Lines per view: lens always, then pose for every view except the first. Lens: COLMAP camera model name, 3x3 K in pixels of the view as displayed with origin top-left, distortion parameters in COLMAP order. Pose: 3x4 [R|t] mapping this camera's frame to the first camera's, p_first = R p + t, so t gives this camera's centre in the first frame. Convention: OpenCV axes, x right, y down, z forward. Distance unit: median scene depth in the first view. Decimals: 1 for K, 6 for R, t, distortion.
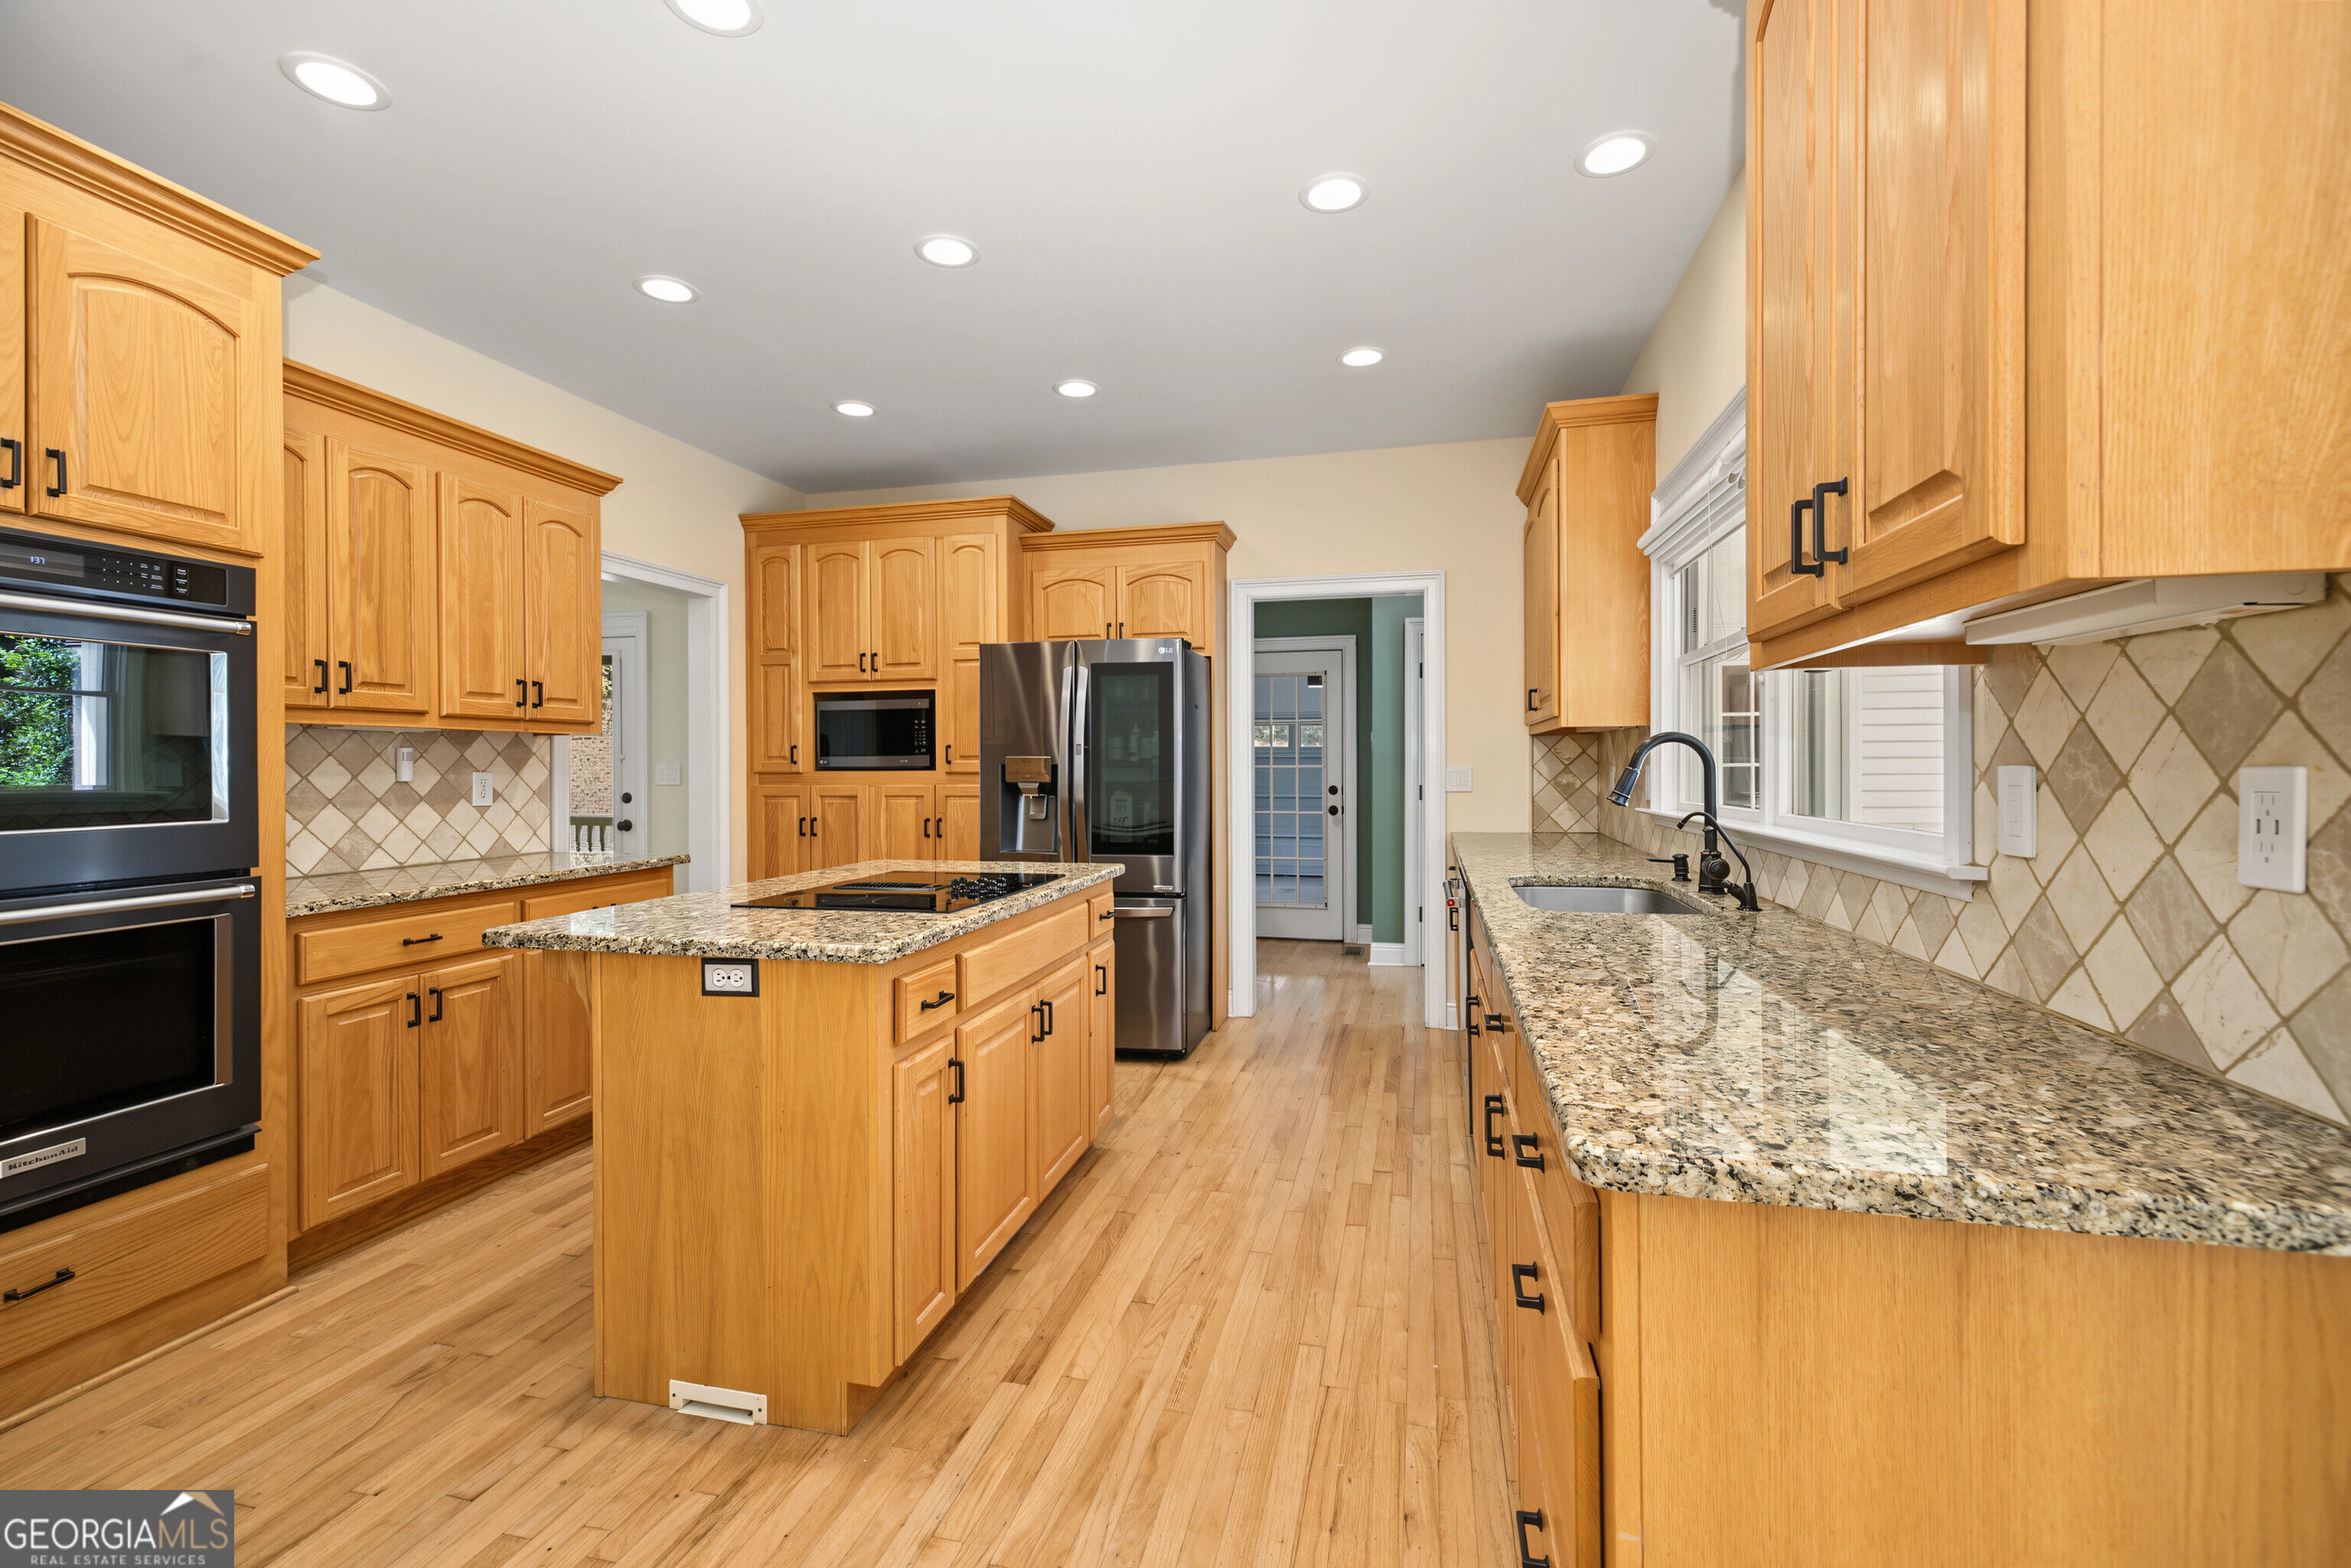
lens RADIAL K [[1010.3, 0, 1171.2], [0, 1010.3, 768.4], [0, 0, 1]] dist [0.001089, -0.000501]
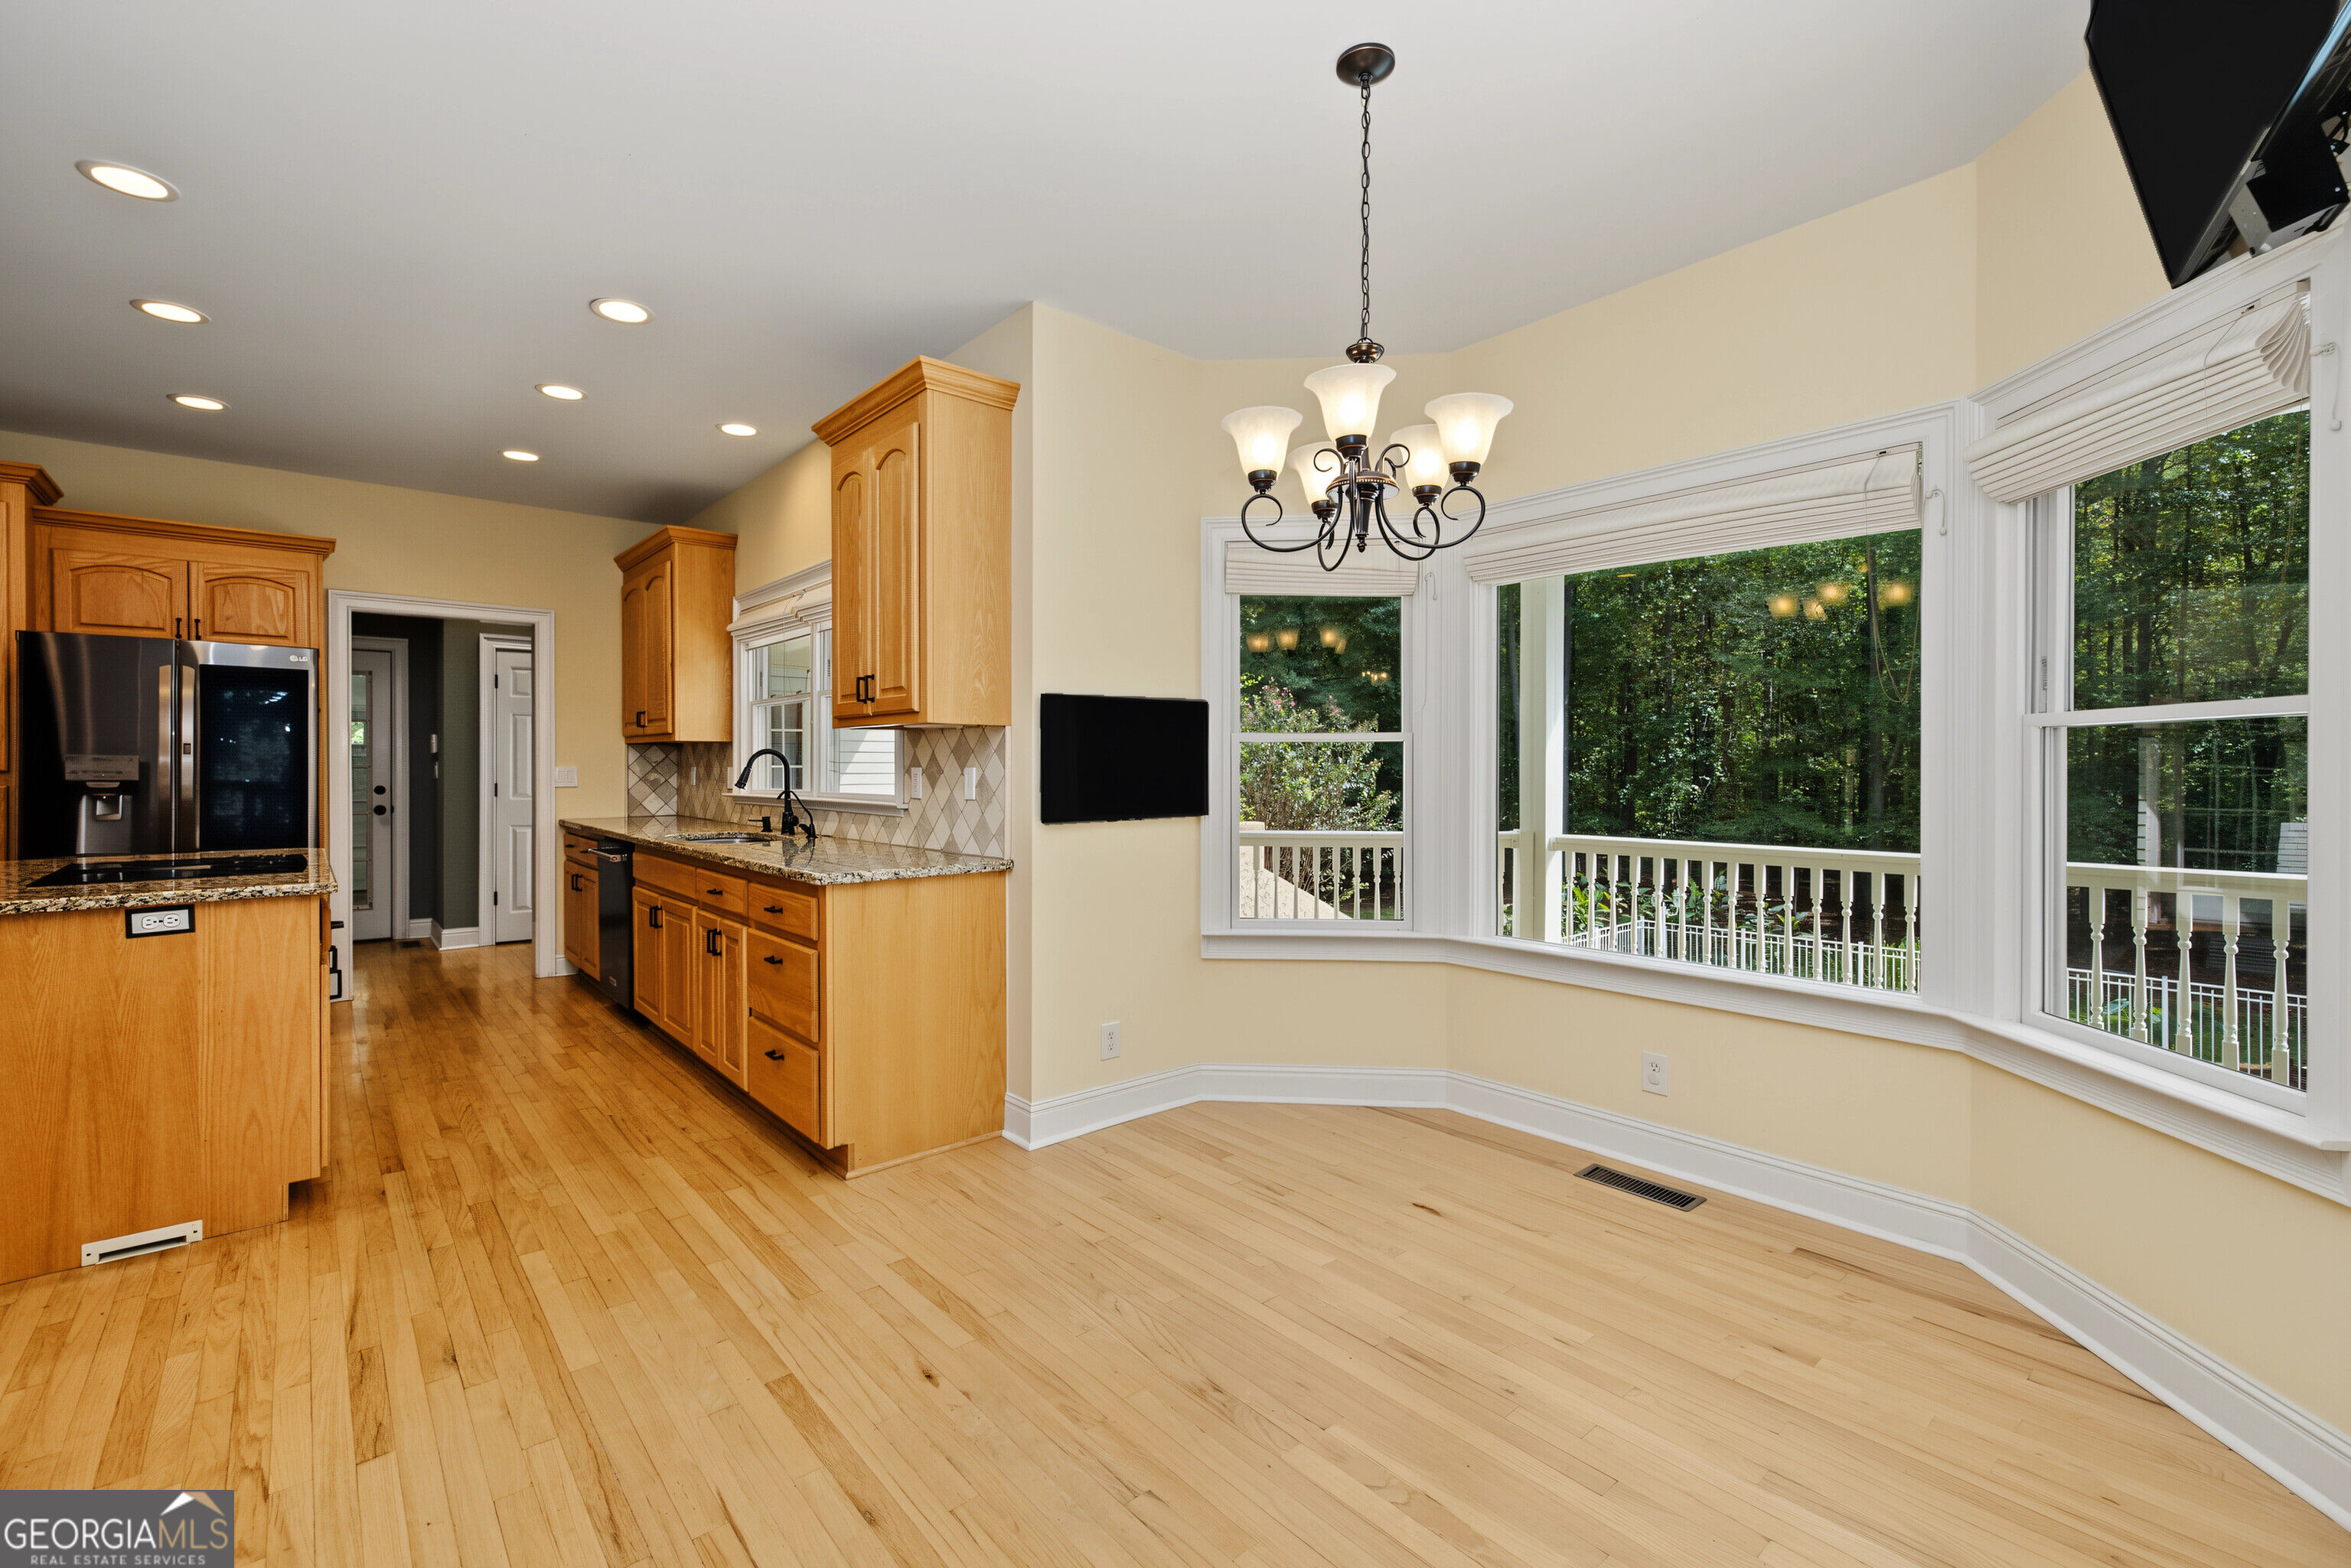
lens RADIAL K [[1010.3, 0, 1171.2], [0, 1010.3, 768.4], [0, 0, 1]] dist [0.001089, -0.000501]
pose [[0.583041, 0.003215, 0.812436, -0.664491], [-0.001777, 0.999995, -0.002682, 0.004101], [-0.812441, 0.000120, 0.583044, -0.781062]]
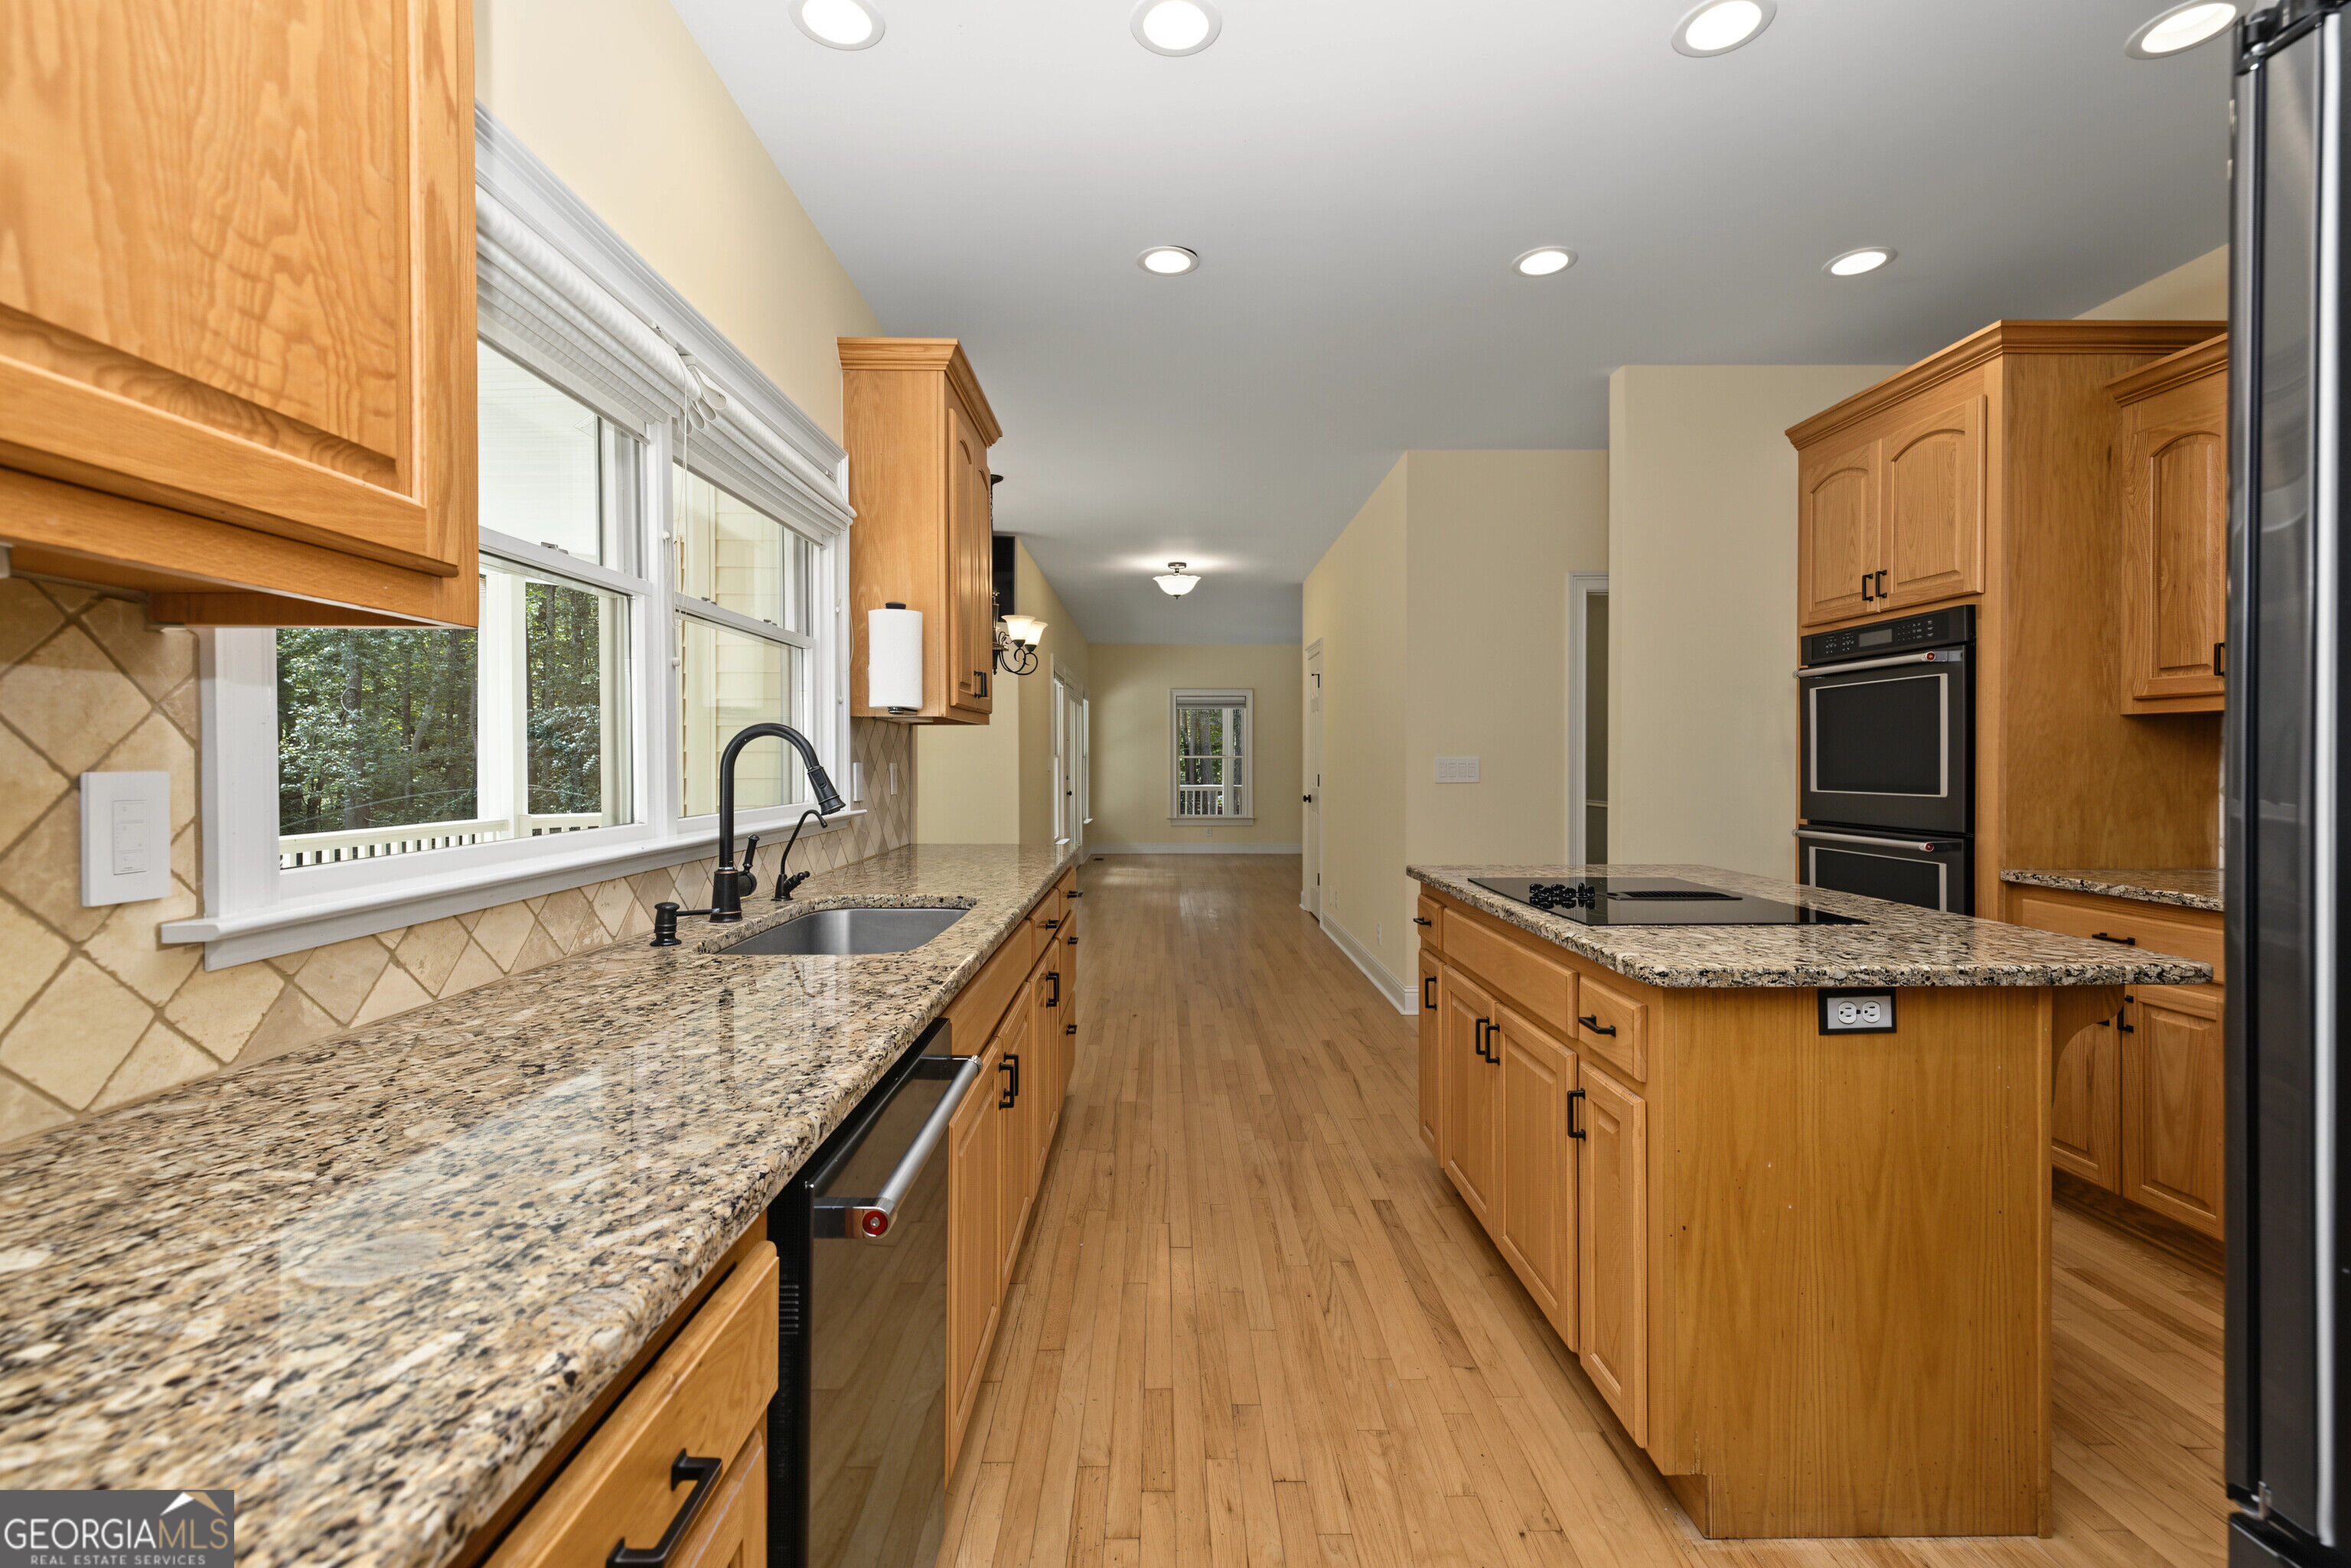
lens RADIAL K [[1010.3, 0, 1171.2], [0, 1010.3, 768.4], [0, 0, 1]] dist [0.001089, -0.000501]
pose [[-0.967982, 0.010630, -0.250796, 0.438433], [0.007410, 0.999878, 0.013778, -0.011487], [0.250912, 0.011479, -0.967942, 2.118043]]
